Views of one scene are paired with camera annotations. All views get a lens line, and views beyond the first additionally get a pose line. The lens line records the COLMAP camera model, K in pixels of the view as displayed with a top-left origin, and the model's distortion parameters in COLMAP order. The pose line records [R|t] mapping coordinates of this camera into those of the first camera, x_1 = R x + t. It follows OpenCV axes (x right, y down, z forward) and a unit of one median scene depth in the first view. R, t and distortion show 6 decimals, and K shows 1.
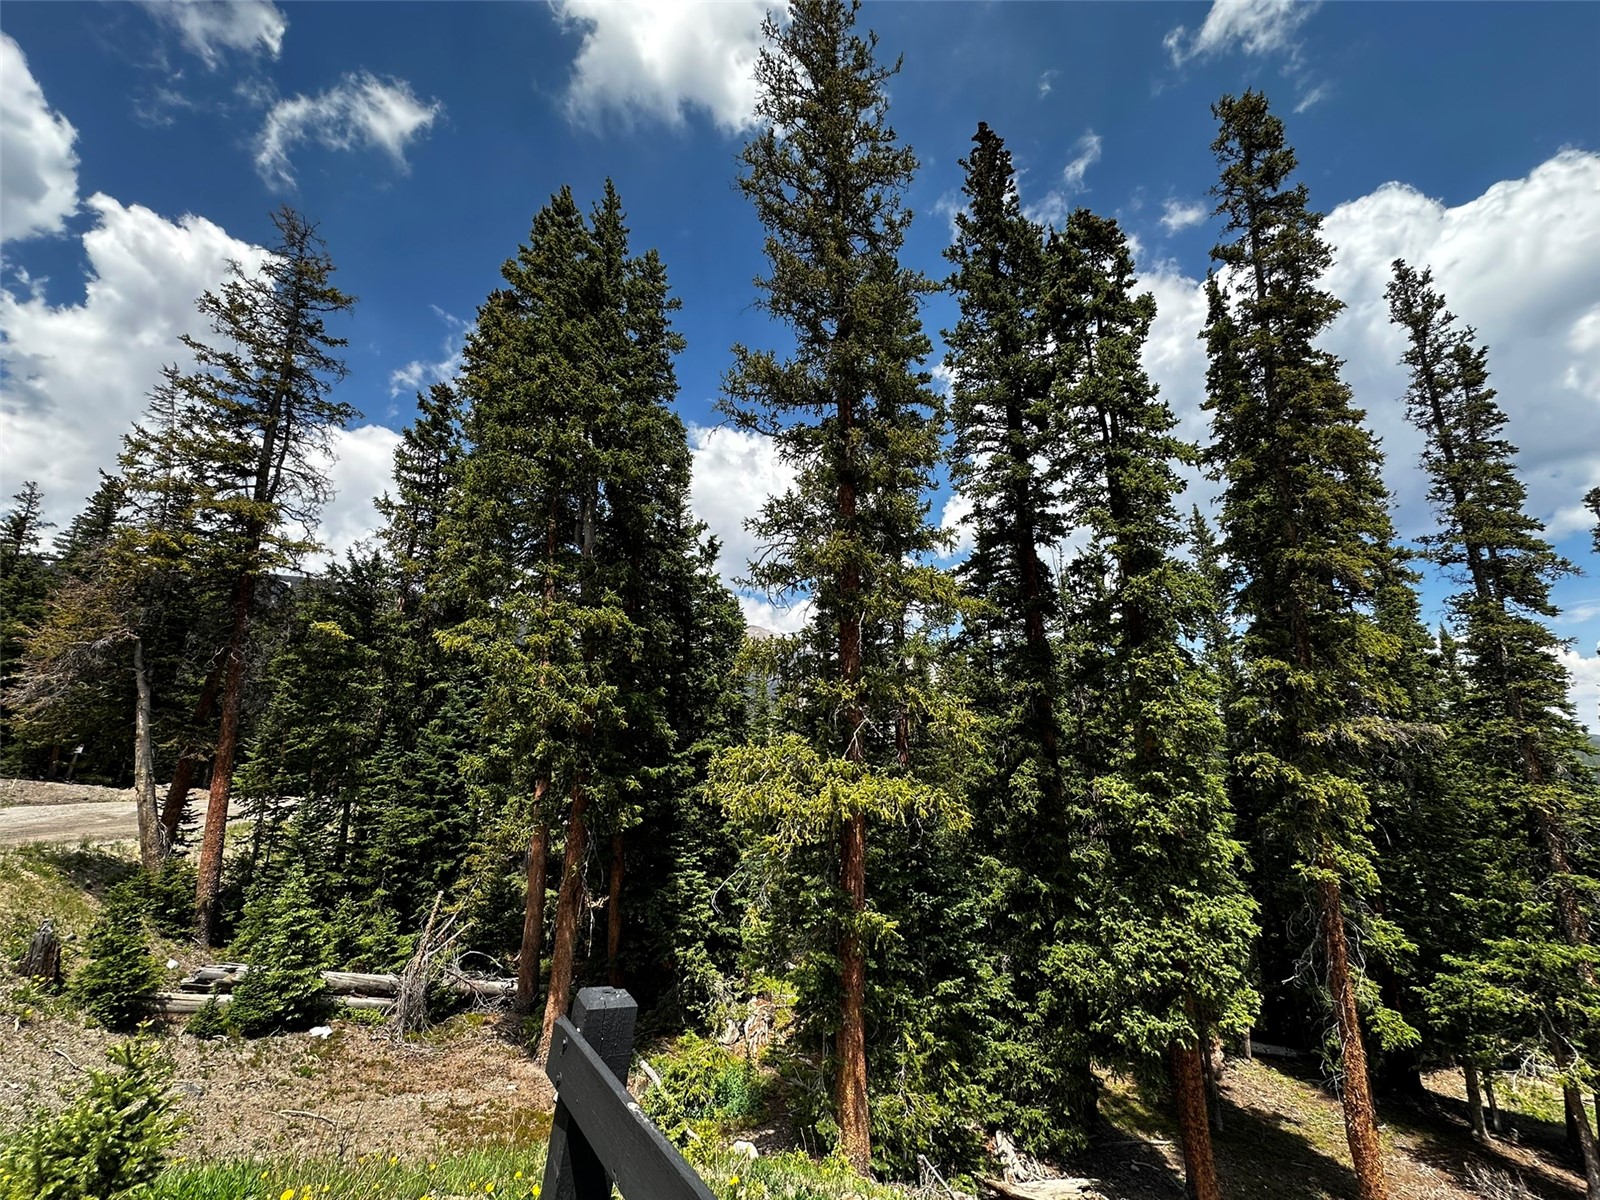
lens RADIAL K [[644.1, 0, 796.5], [0, 644.1, 599.2], [0, 0, 1]] dist [-0.002168, 0.000416]
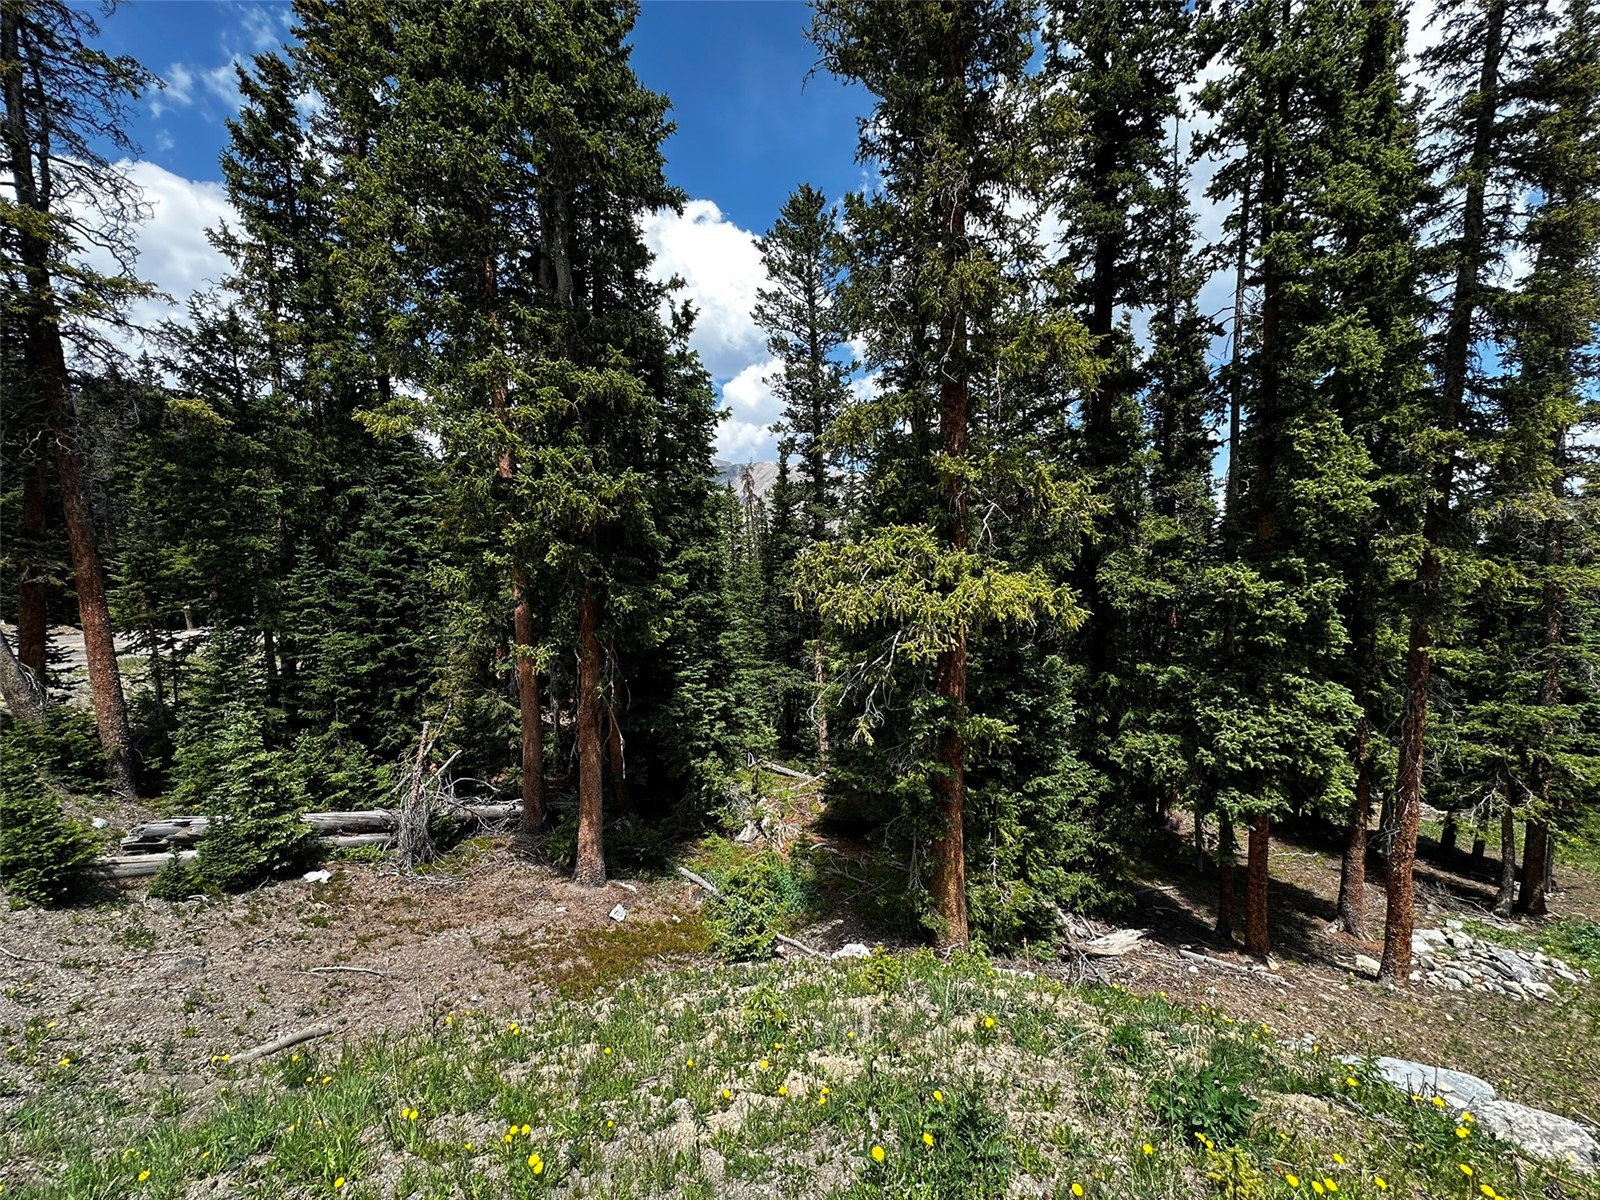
lens RADIAL K [[644.1, 0, 797.8], [0, 644.1, 603.2], [0, 0, 1]] dist [-0.002168, 0.000416]
pose [[0.989109, -0.034470, 0.143094, -0.182934], [-0.007746, 0.958653, 0.284471, 0.053254], [-0.146983, -0.282481, 0.947945, 0.157248]]
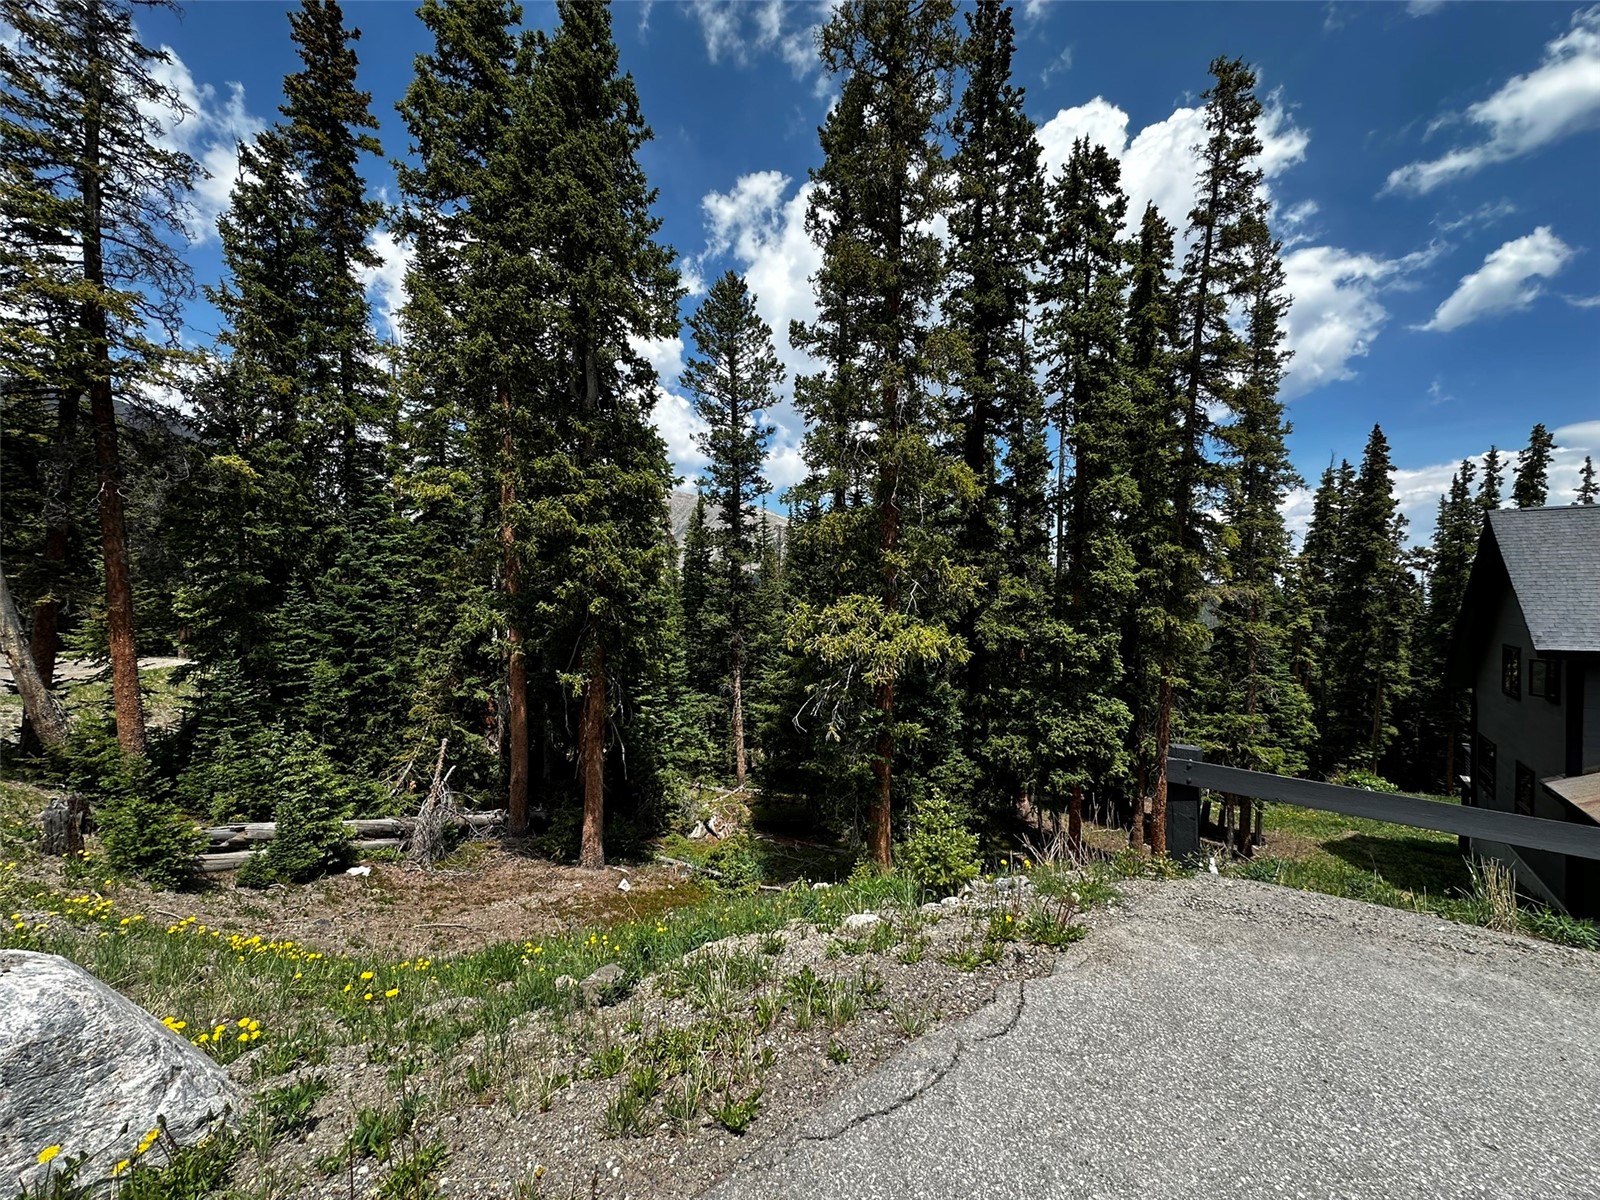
lens RADIAL K [[644.1, 0, 800.6], [0, 644.1, 604.1], [0, 0, 1]] dist [-0.002168, 0.000416]
pose [[0.942219, -0.006888, 0.334928, -0.372519], [-0.076825, 0.968700, 0.236046, -0.038140], [-0.326071, -0.248138, 0.912198, -0.062580]]
